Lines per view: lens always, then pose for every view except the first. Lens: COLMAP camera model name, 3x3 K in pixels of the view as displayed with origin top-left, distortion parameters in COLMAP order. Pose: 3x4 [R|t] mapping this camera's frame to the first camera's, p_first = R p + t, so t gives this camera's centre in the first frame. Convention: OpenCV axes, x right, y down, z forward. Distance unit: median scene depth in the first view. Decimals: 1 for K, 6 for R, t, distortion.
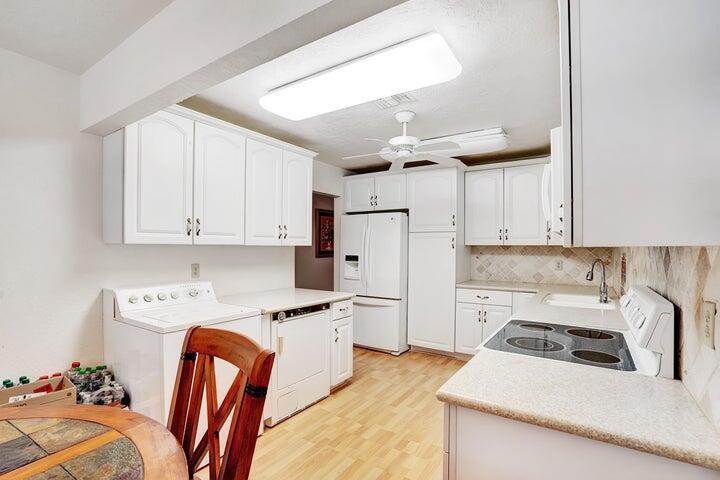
lens RADIAL K [[340.6, 0, 360.8], [0, 340.6, 251.3], [0, 0, 1]] dist [-0.020072, 0.000467]
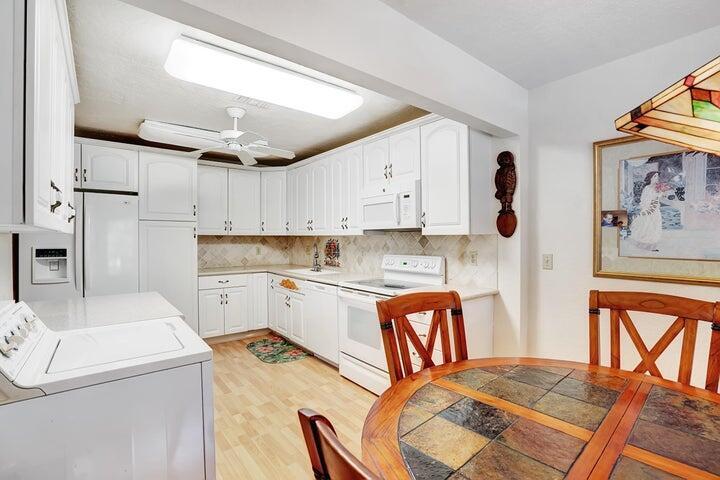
lens RADIAL K [[332.6, 0, 360.0], [0, 332.6, 240.0], [0, 0, 1]] dist [-0.020736, 0.000027]
pose [[0.309446, -0.006290, 0.950896, -0.514766], [0.015124, 0.999884, 0.001692, 0.003369], [-0.950797, 0.013857, 0.309505, 0.228202]]
